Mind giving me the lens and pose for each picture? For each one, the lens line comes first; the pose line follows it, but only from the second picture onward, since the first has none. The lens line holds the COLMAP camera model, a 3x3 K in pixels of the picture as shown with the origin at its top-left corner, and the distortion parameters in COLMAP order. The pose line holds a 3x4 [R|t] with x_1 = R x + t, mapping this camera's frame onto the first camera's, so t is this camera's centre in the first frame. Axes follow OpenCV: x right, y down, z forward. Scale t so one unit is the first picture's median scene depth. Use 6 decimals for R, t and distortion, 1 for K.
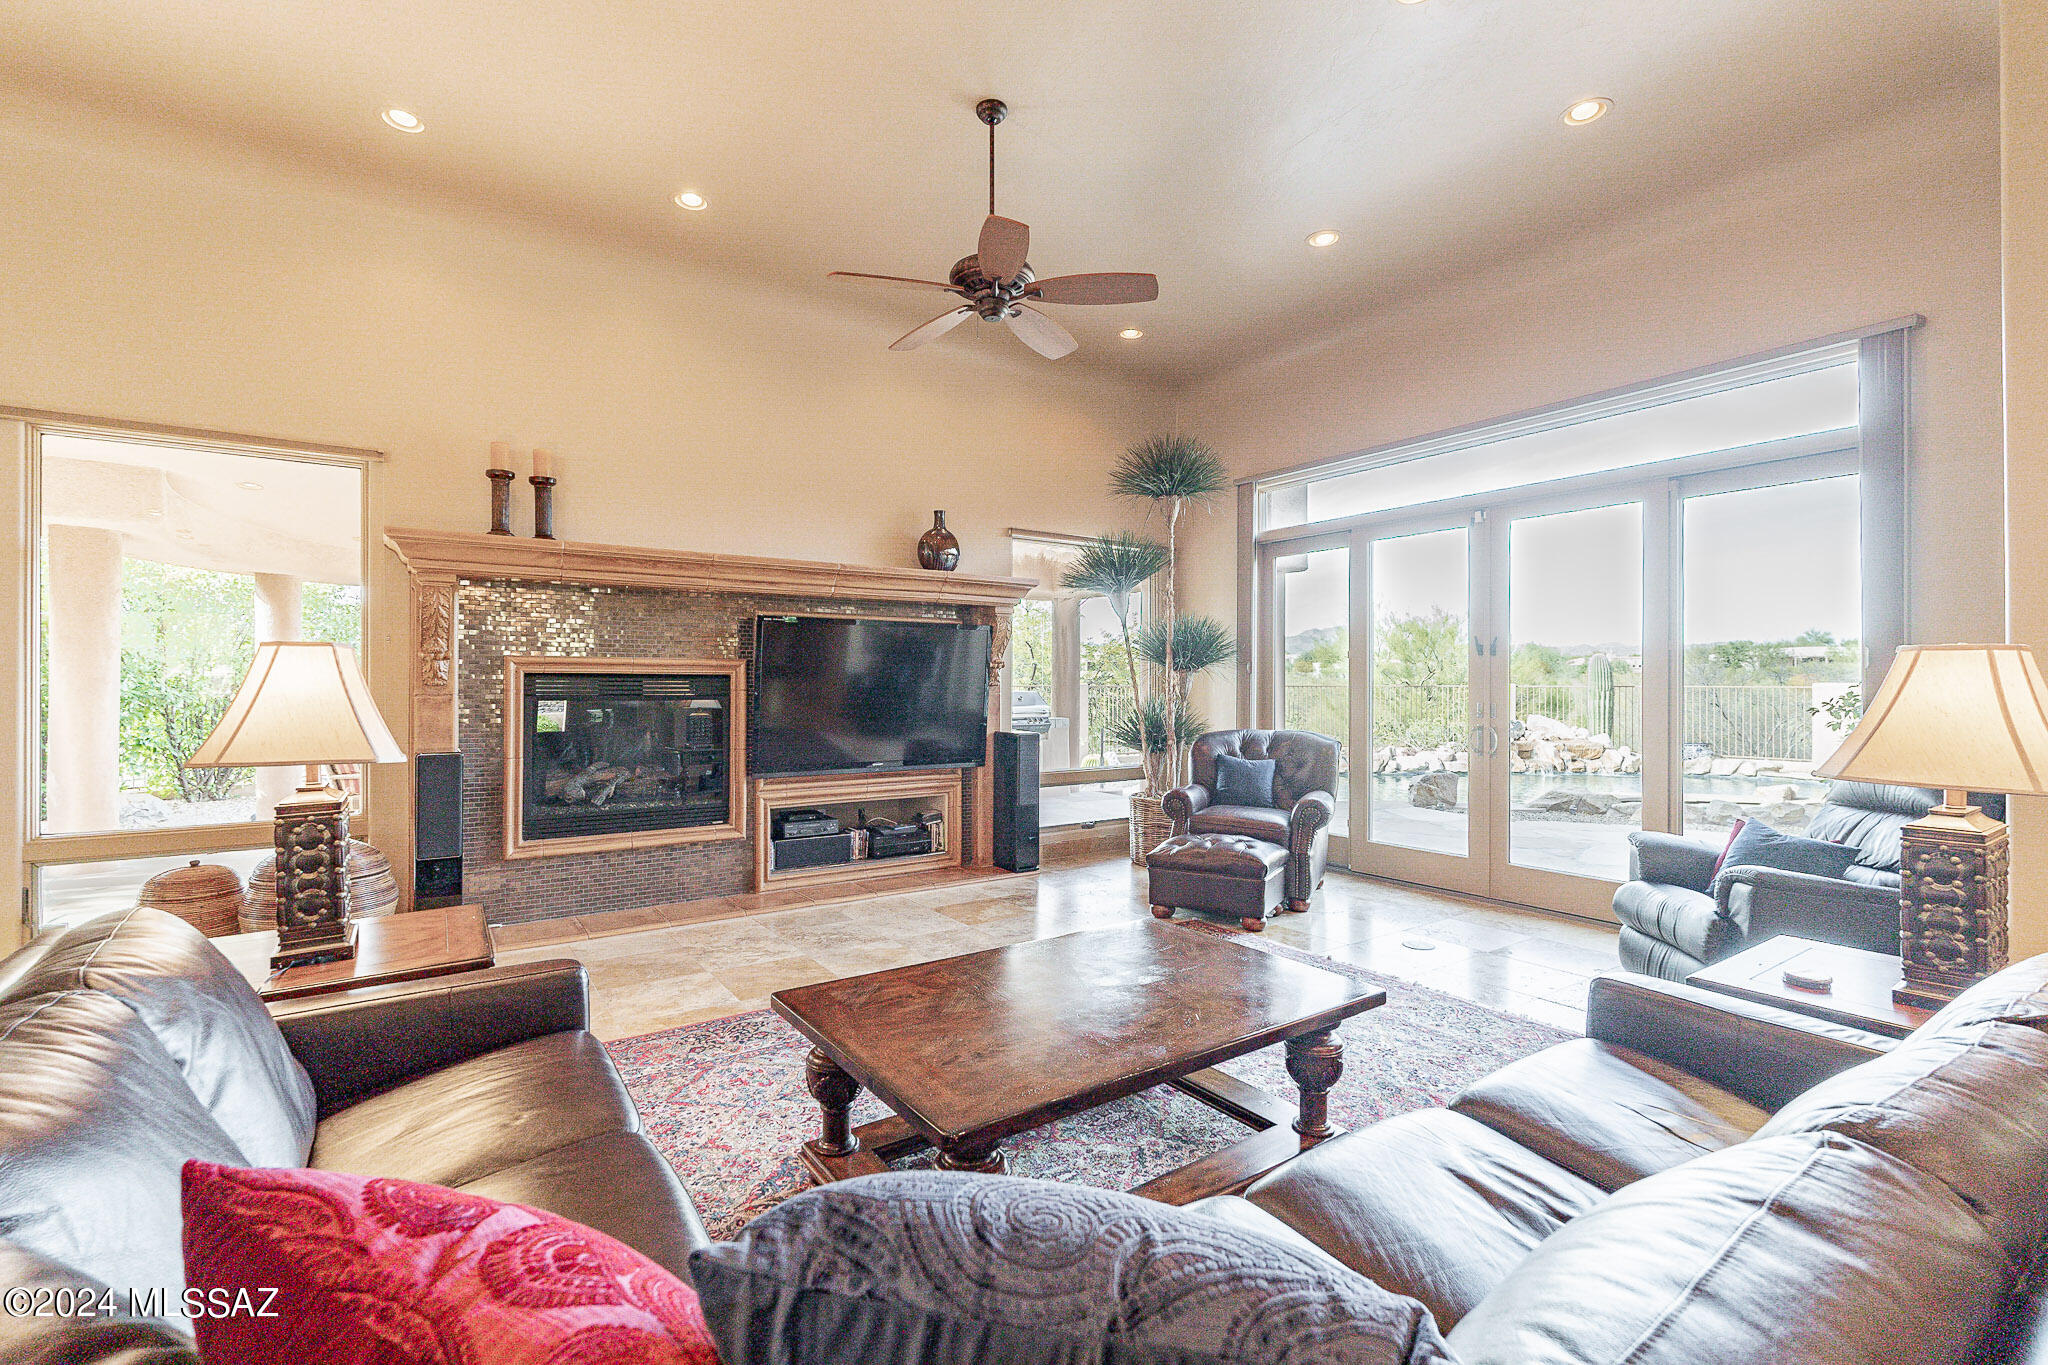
lens RADIAL K [[900.1, 0, 1024.0], [0, 900.1, 682.5], [0, 0, 1]] dist [-0.000081, -0.000136]
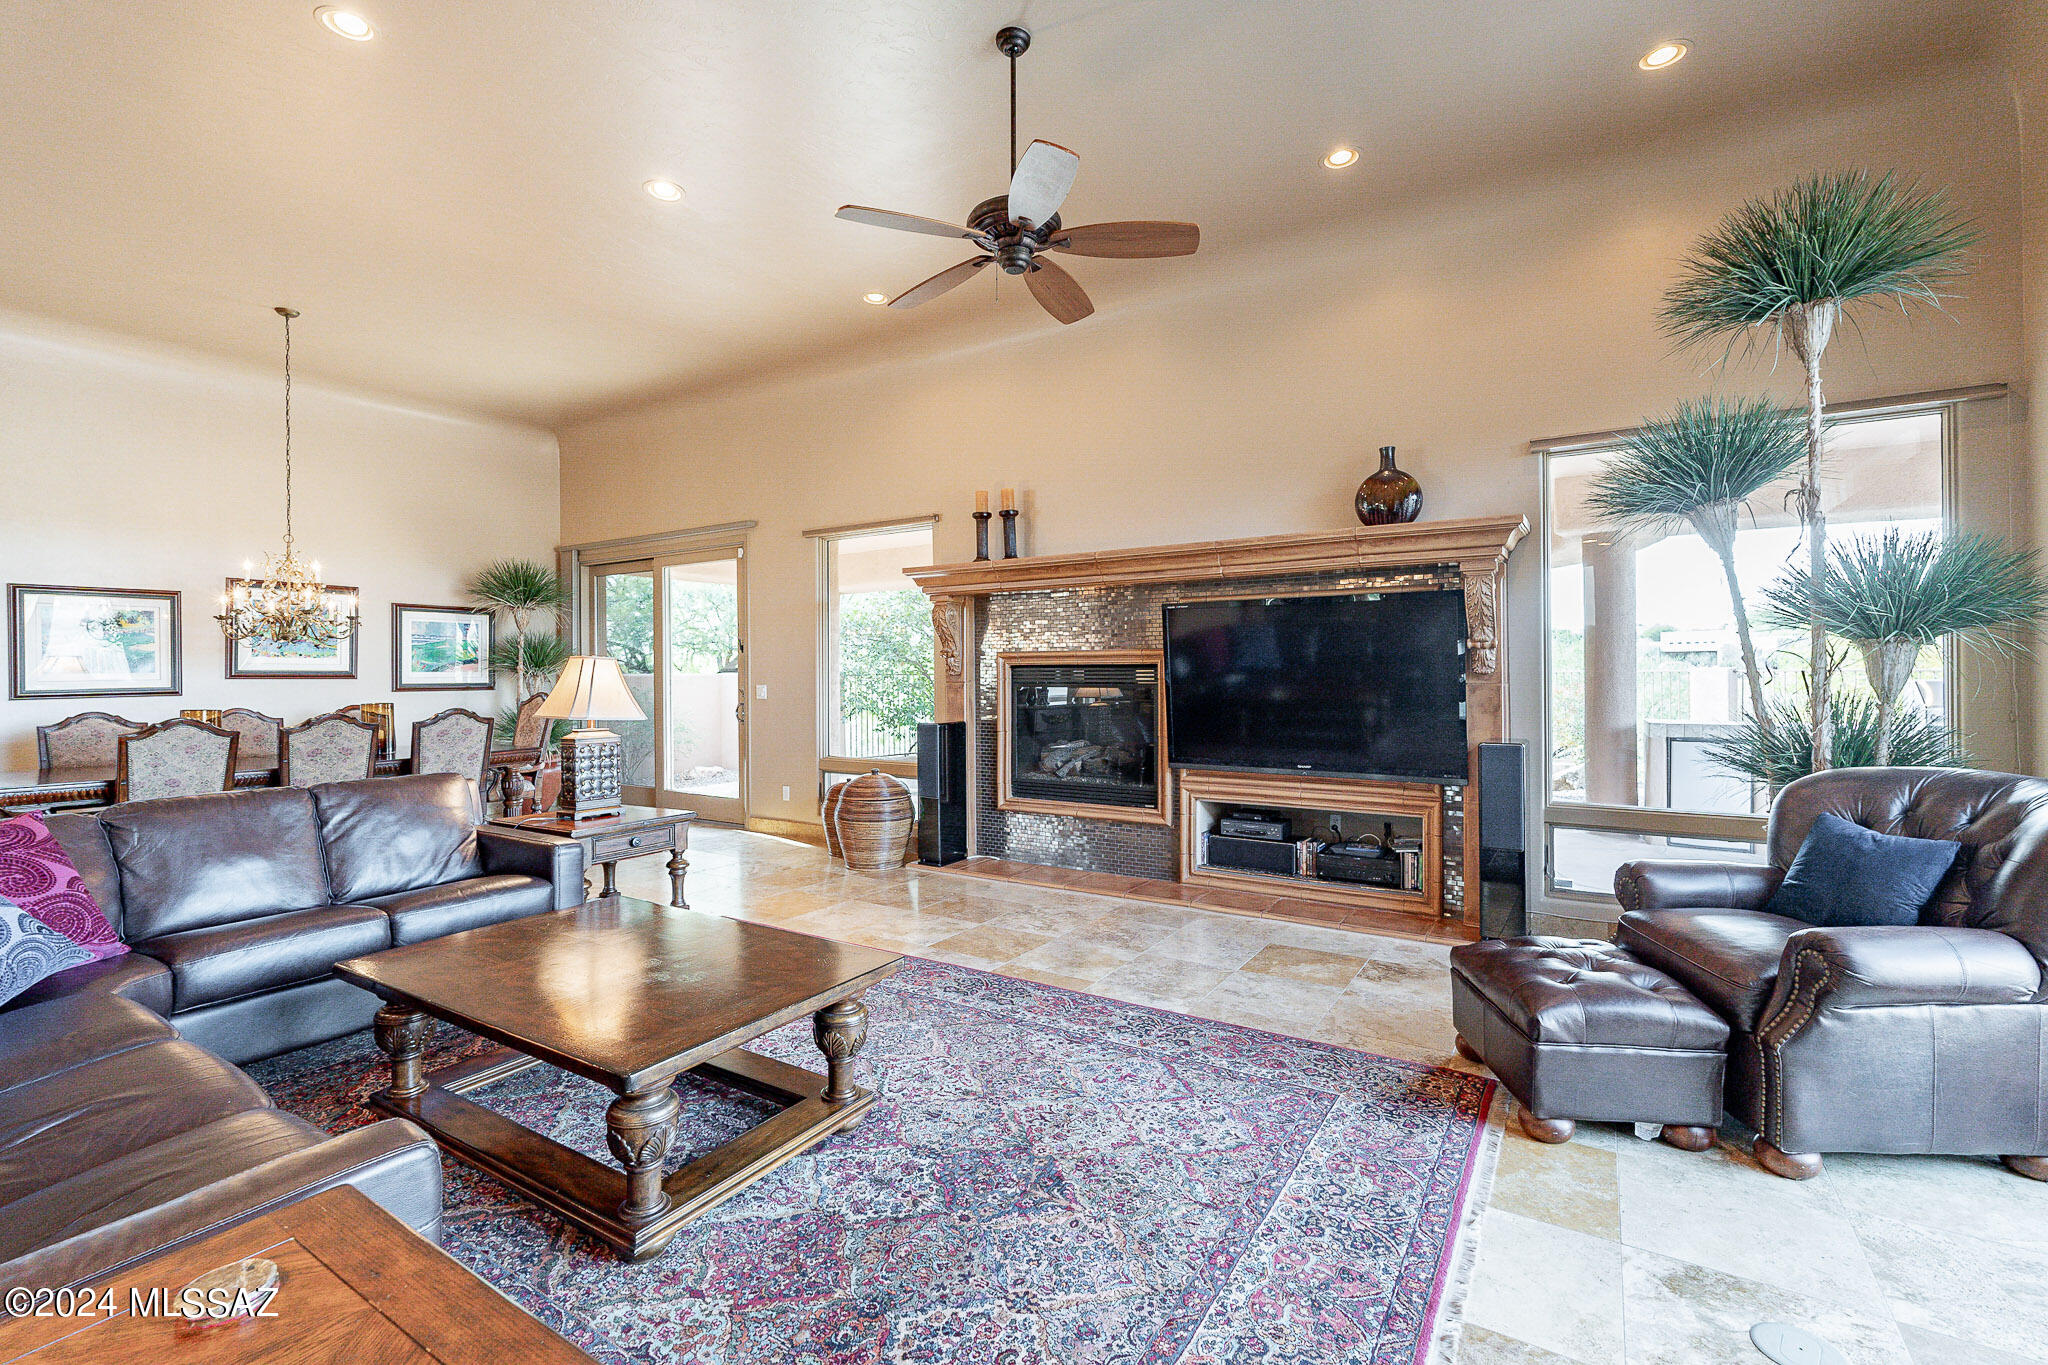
lens RADIAL K [[895.7, 0, 1023.5], [0, 895.7, 673.0], [0, 0, 1]] dist [-0.001247, -0.000243]
pose [[0.393446, -0.003051, -0.919342, 0.554473], [0.006608, 0.999978, -0.000490, 0.001166], [0.919324, -0.005883, 0.393458, 0.460347]]
